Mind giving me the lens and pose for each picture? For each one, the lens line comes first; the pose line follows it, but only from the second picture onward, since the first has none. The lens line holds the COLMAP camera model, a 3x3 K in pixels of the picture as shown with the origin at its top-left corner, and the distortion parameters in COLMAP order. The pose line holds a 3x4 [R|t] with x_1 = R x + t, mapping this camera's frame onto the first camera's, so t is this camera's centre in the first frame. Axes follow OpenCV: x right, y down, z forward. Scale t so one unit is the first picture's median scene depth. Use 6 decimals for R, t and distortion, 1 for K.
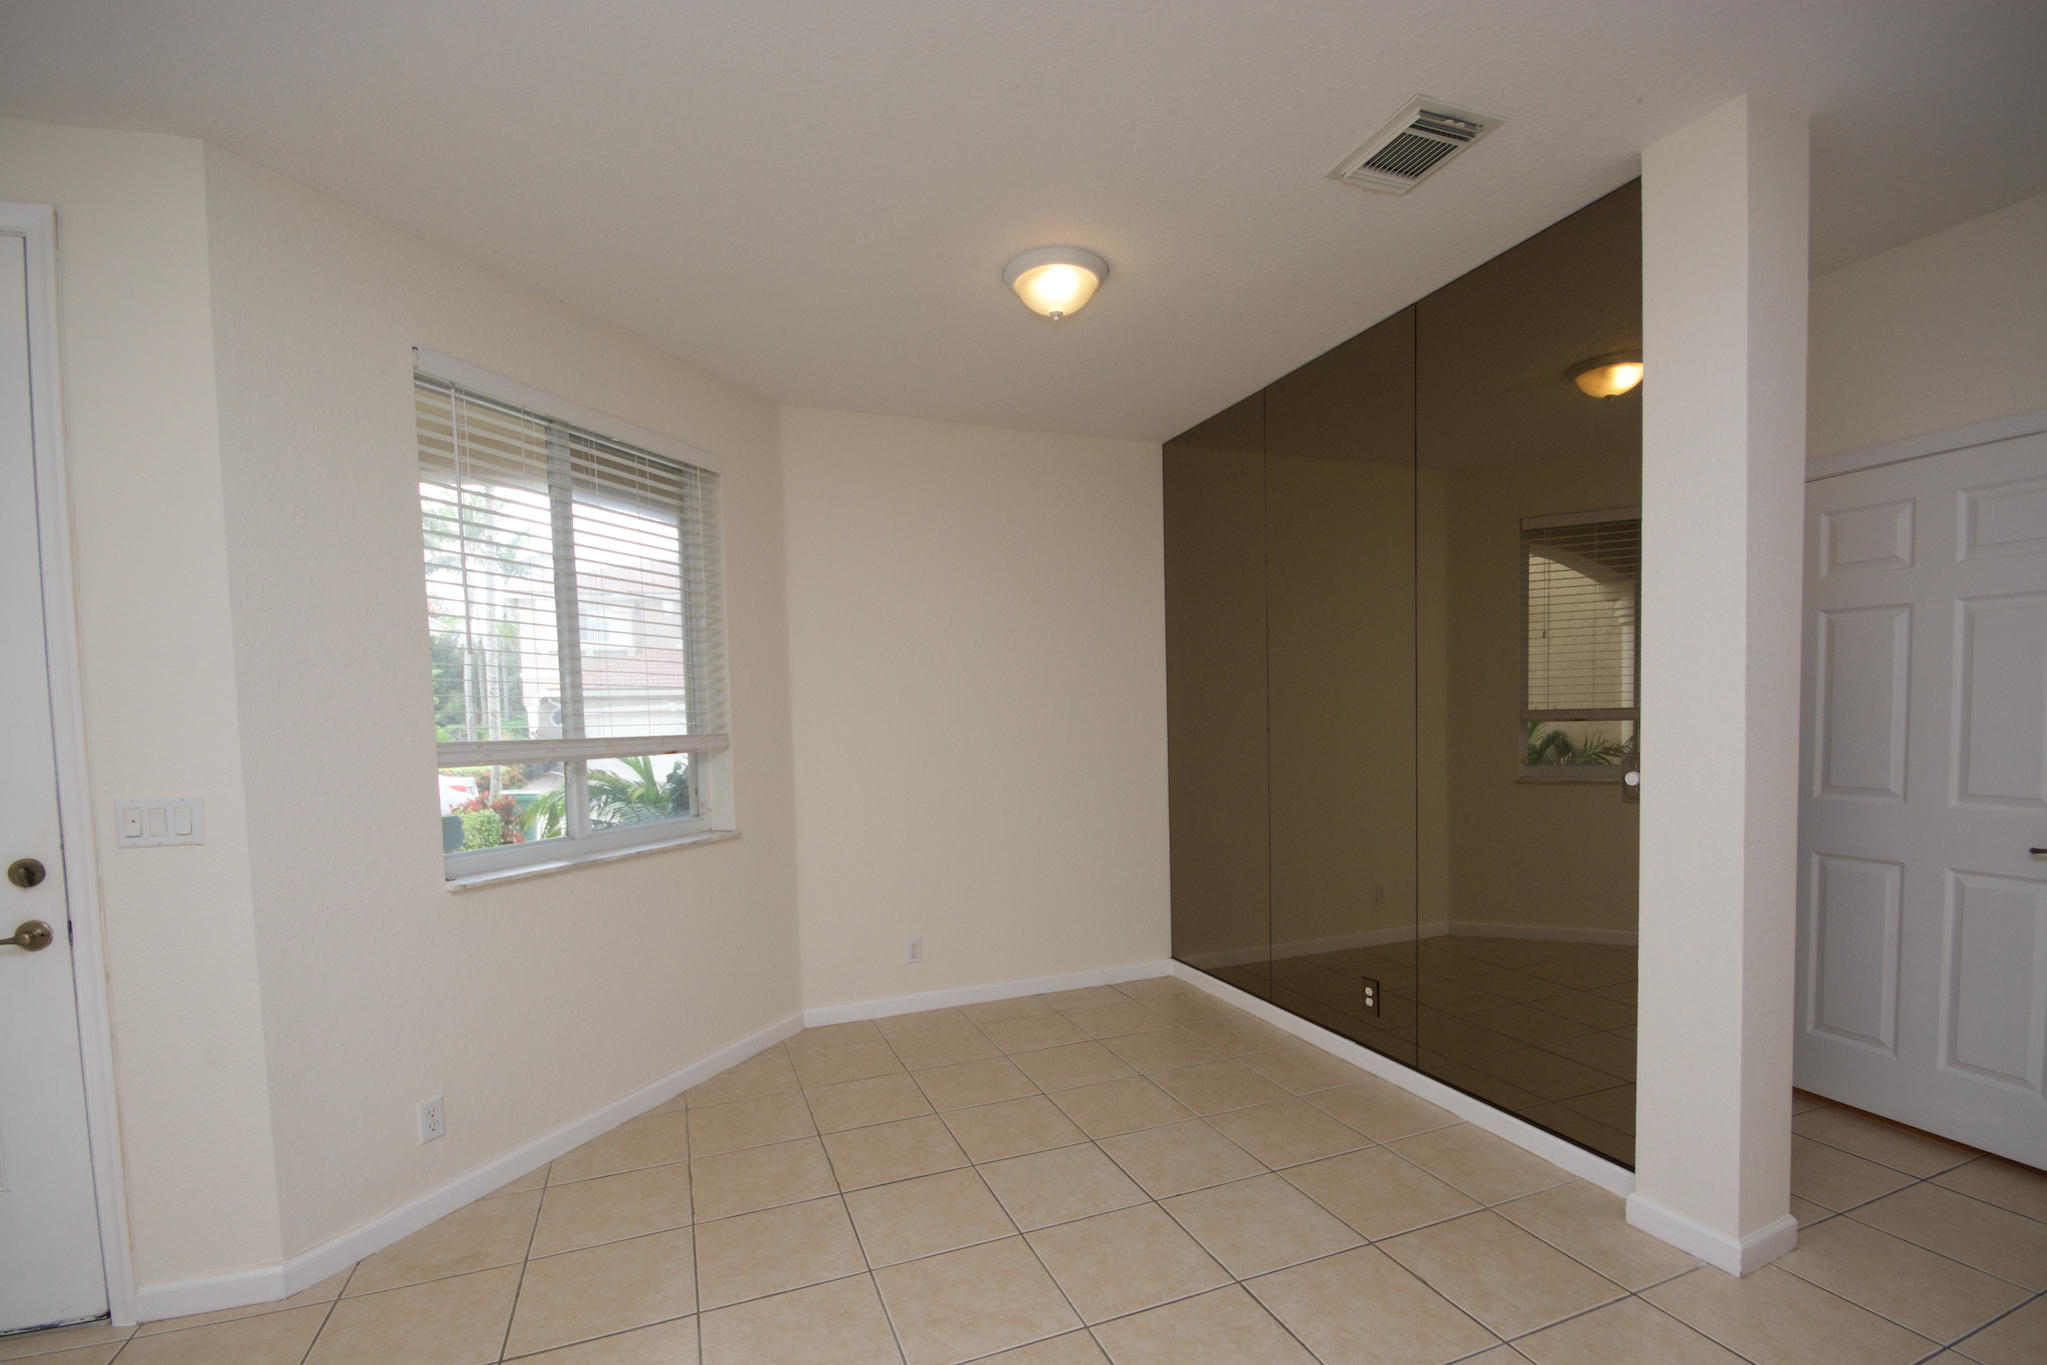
lens RADIAL K [[910.5, 0, 1023.2], [0, 910.5, 762.2], [0, 0, 1]] dist [-0.002297, -0.000910]
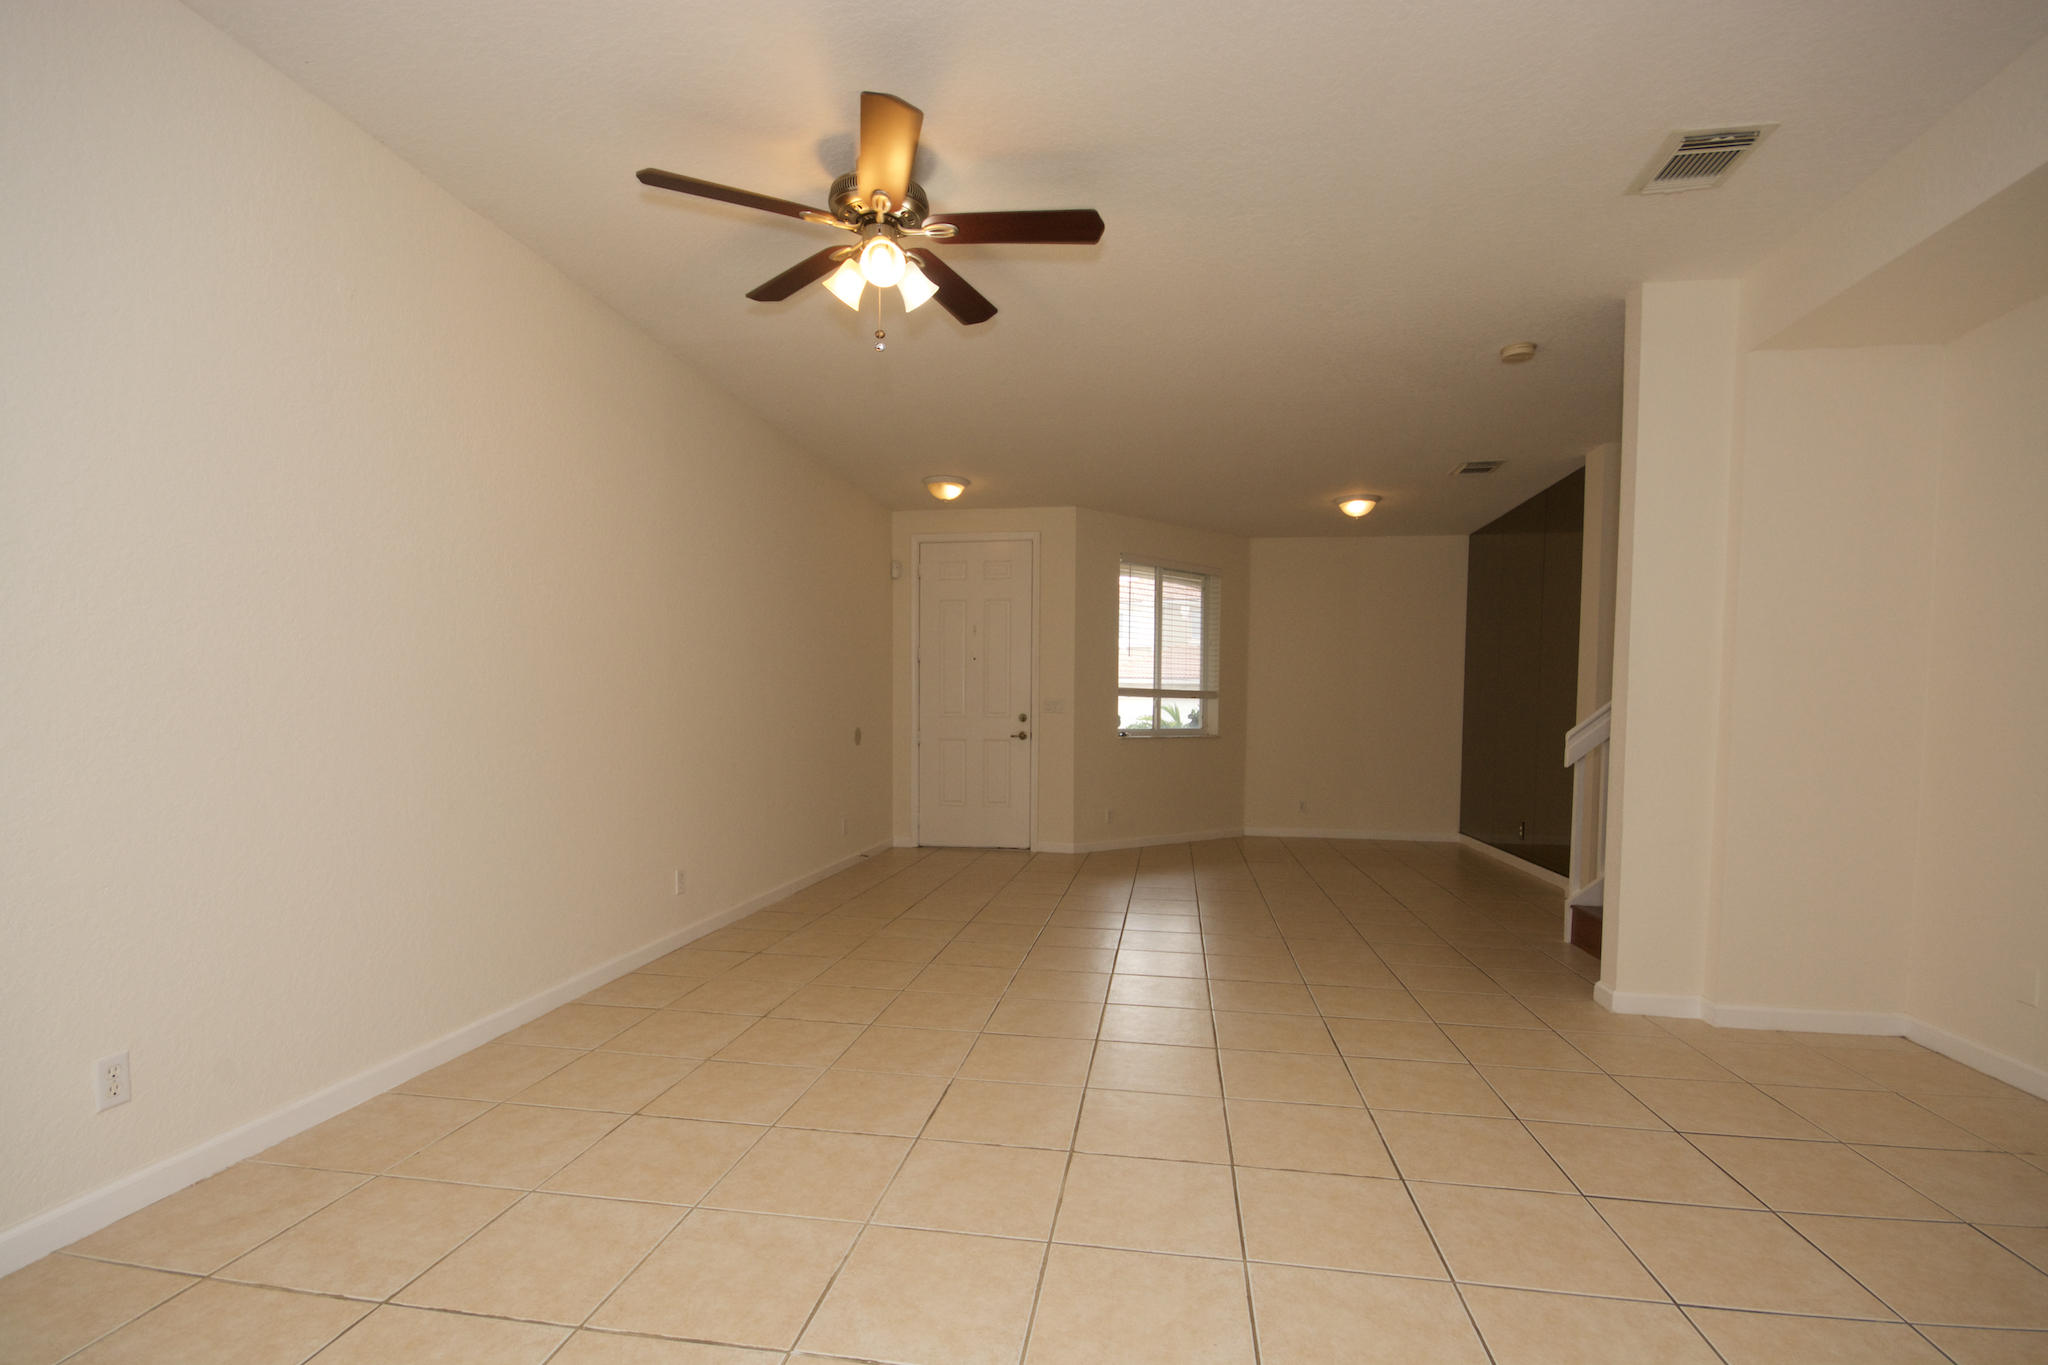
lens RADIAL K [[911.0, 0, 1023.7], [0, 911.0, 762.2], [0, 0, 1]] dist [-0.002297, -0.000910]
pose [[0.856285, 0.063911, -0.512535, 0.446293], [-0.057523, 0.997942, 0.028337, 0.110657], [0.513291, 0.005218, 0.858199, -1.212700]]
